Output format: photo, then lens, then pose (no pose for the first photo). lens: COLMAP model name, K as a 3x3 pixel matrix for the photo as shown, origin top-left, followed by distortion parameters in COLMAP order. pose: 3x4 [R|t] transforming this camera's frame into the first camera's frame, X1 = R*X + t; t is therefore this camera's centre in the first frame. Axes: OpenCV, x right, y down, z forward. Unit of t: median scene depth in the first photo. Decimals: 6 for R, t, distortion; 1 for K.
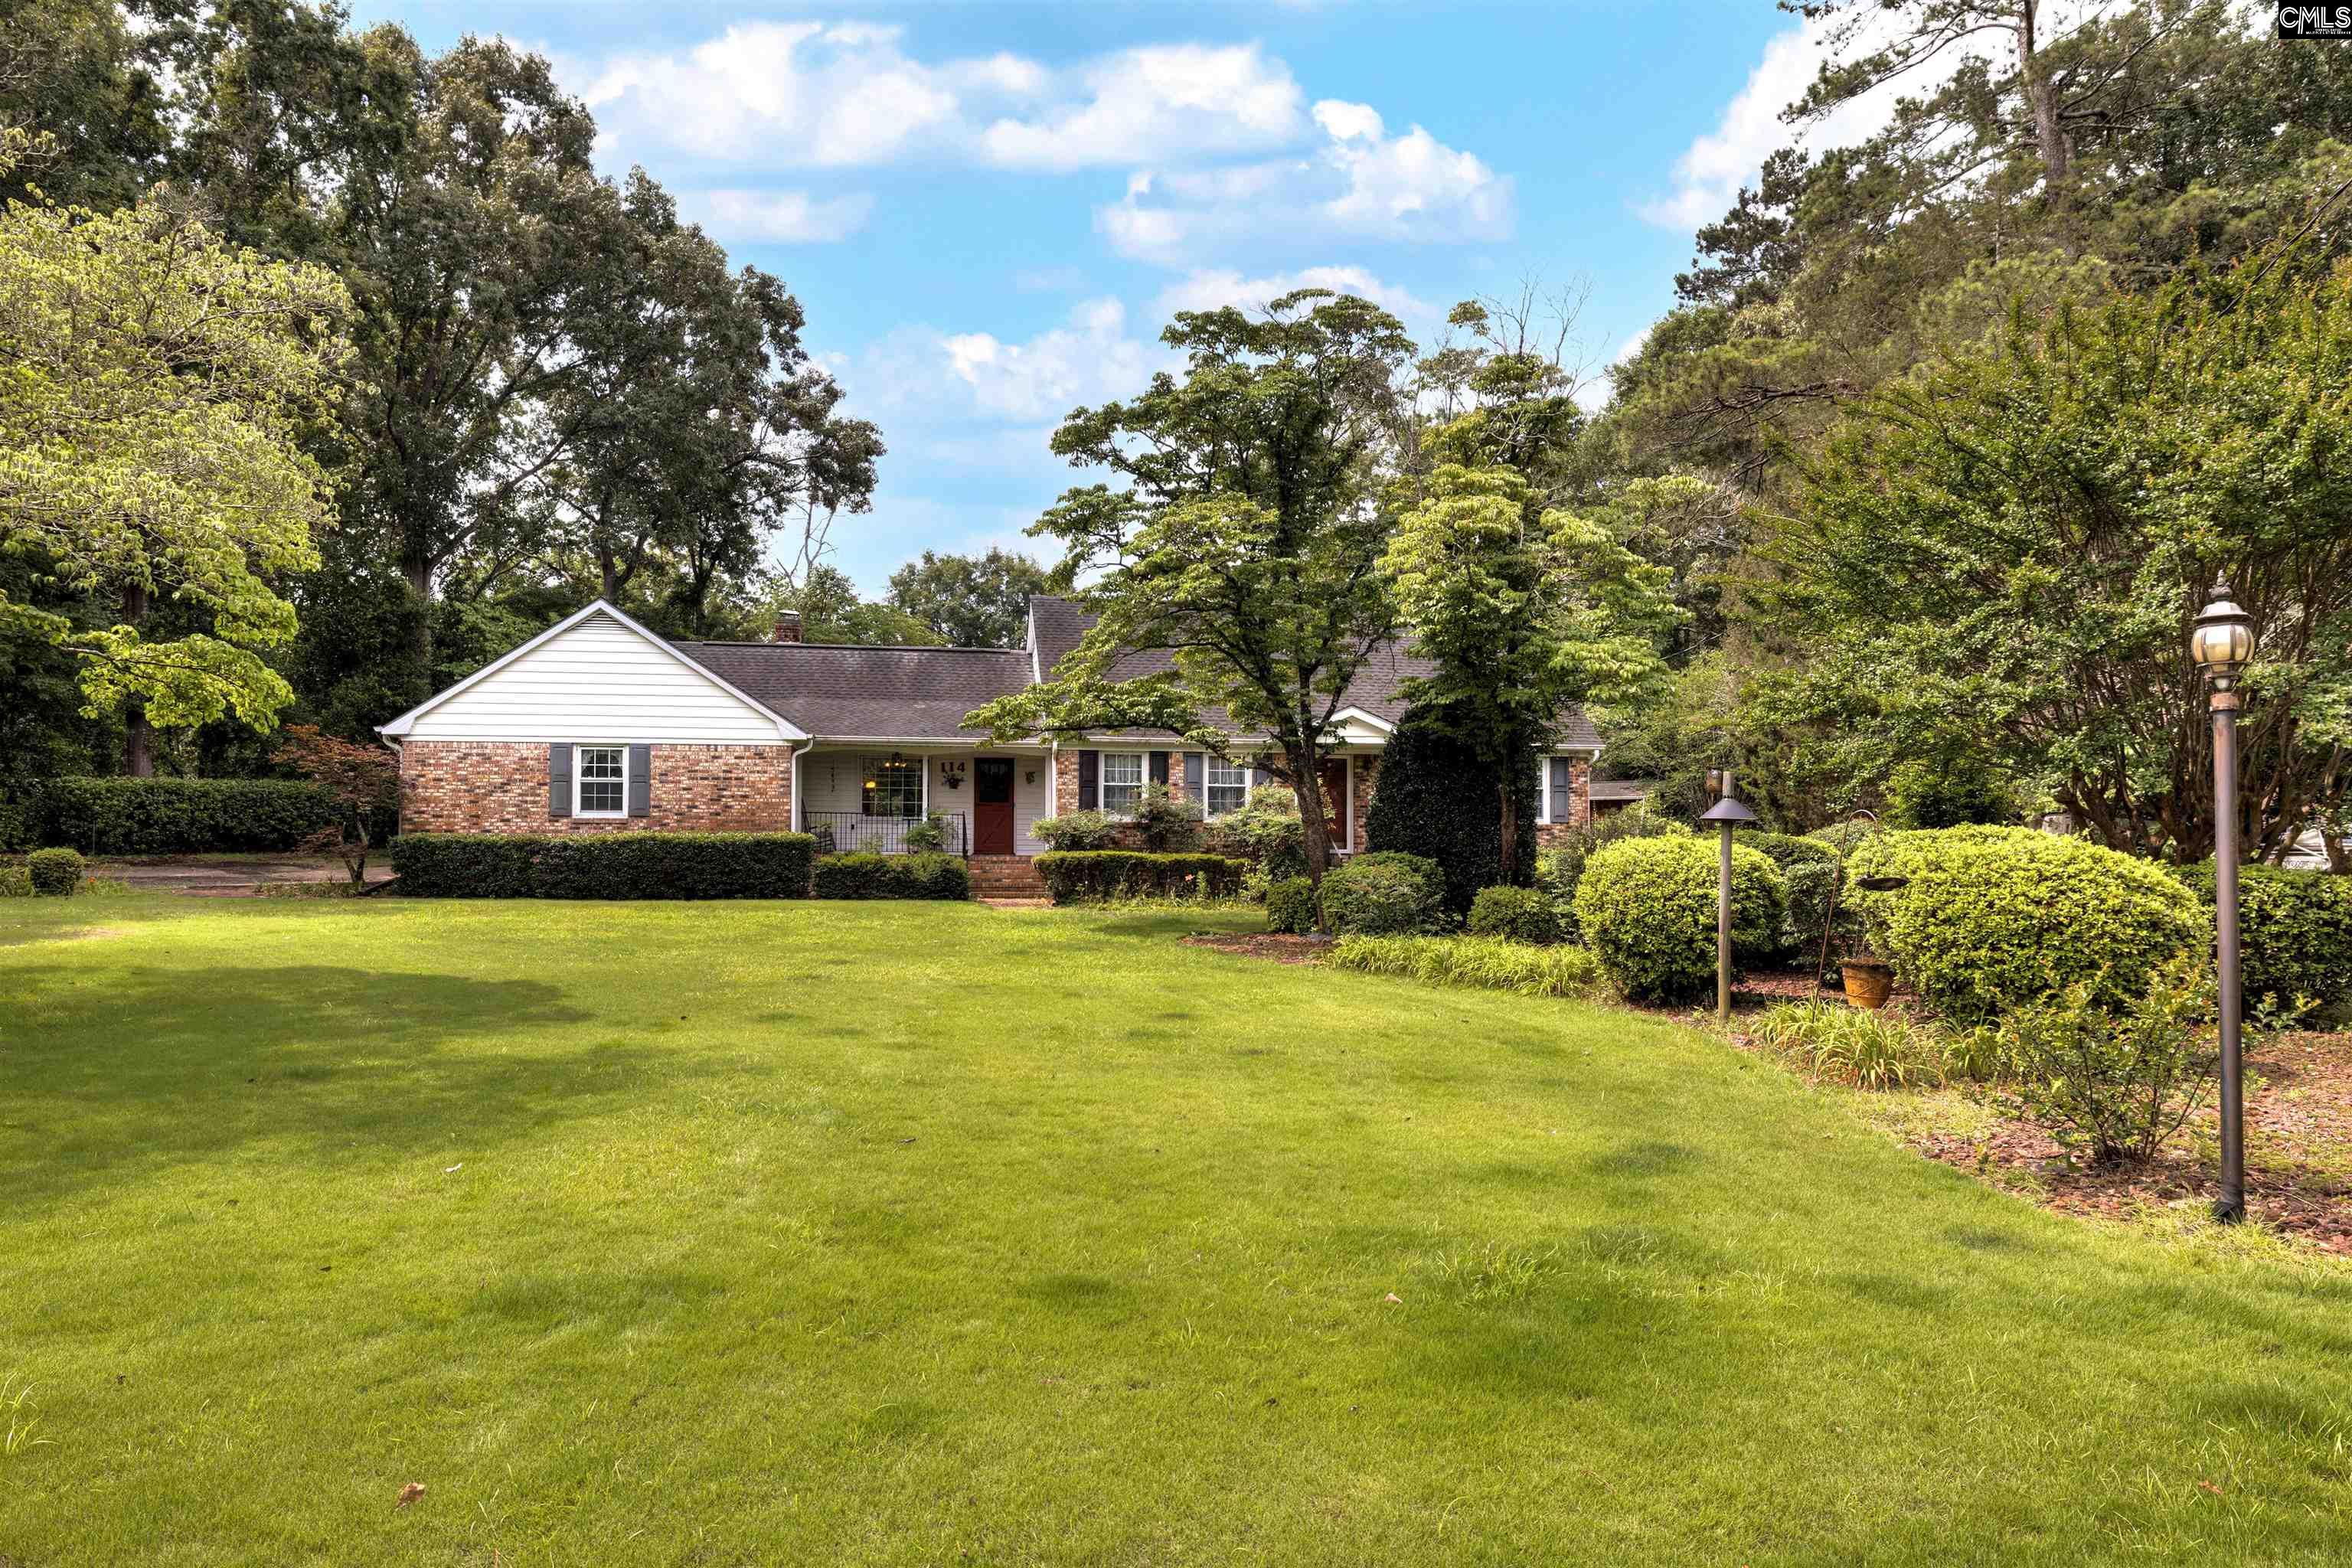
lens RADIAL K [[1543.4, 0, 1168.4], [0, 1543.4, 785.0], [0, 0, 1]] dist [0.014299, -0.004313]
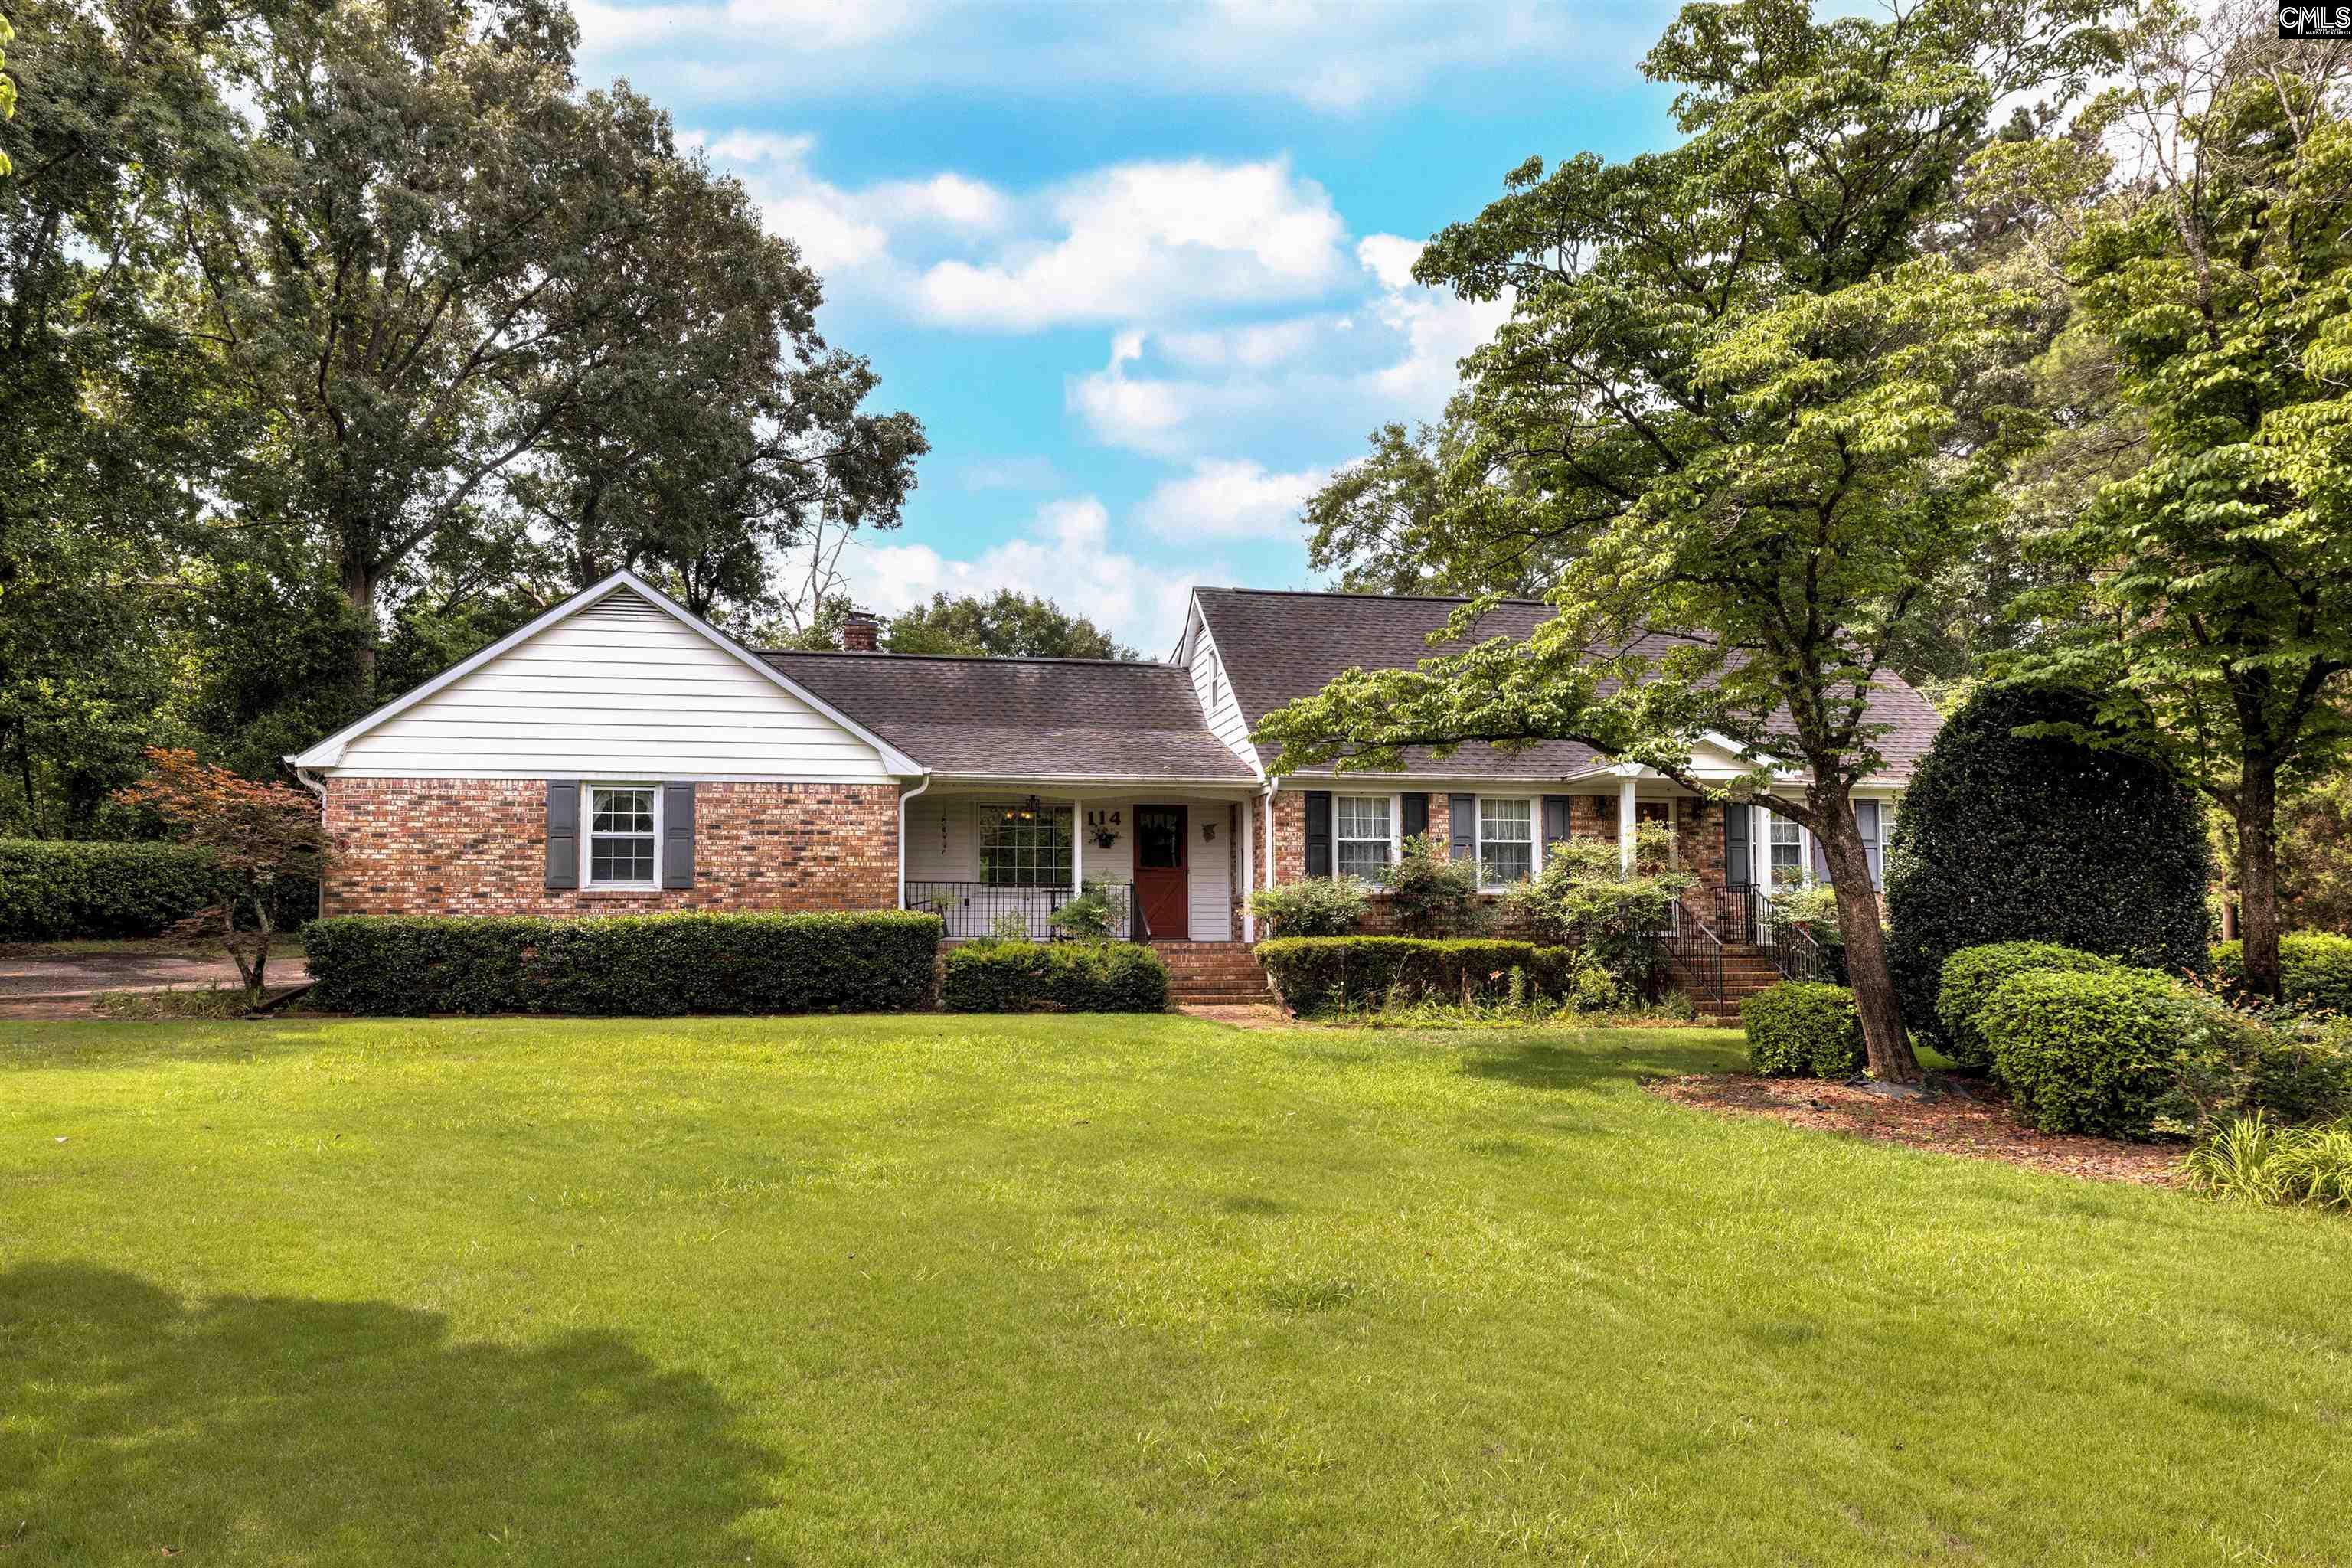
lens RADIAL K [[1543.4, 0, 1144.9], [0, 1543.4, 823.2], [0, 0, 1]] dist [0.014299, -0.004313]
pose [[0.999875, -0.003461, 0.015454, -0.145348], [0.003785, 0.999772, -0.021032, 0.006544], [-0.015377, 0.021088, 0.999659, 0.313114]]
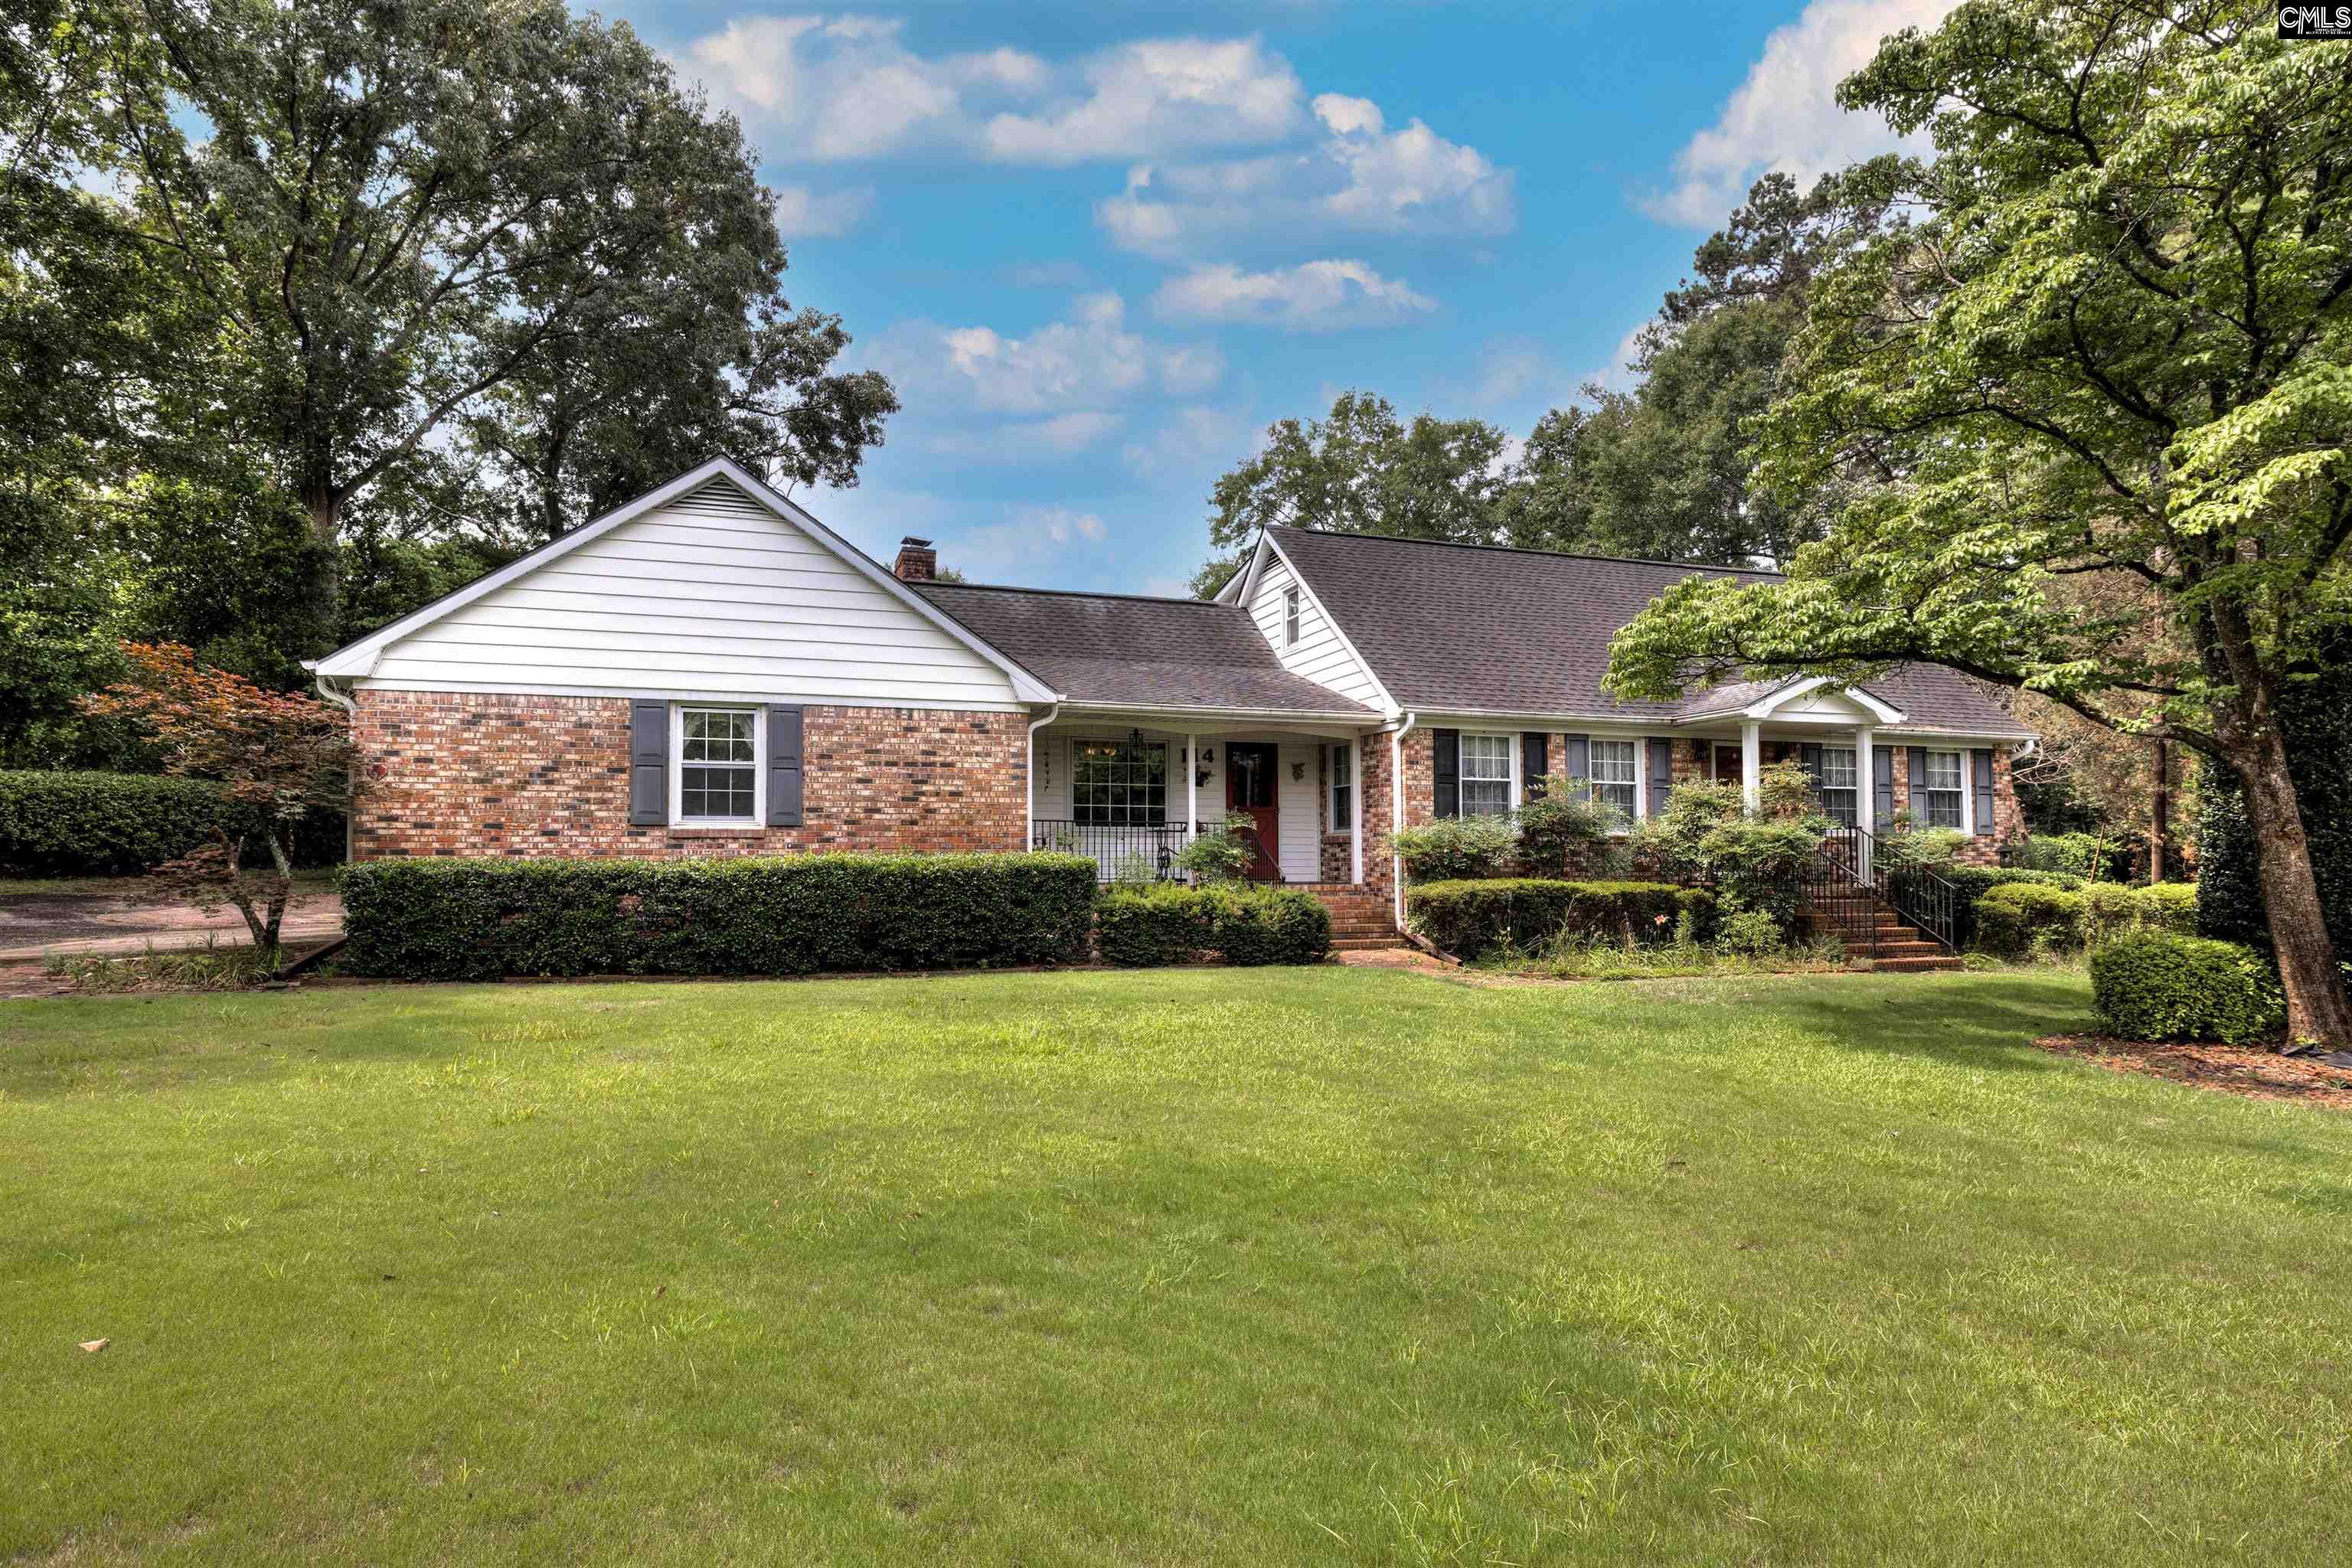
lens RADIAL K [[1271.5, 0, 1167.3], [0, 1271.5, 798.9], [0, 0, 1]] dist [-0.002381, 0.005634]
pose [[0.986284, 0.004300, 0.165000, -0.272756], [-0.004150, 0.999991, -0.001254, 0.009662], [-0.165004, 0.000552, 0.986293, 0.485040]]
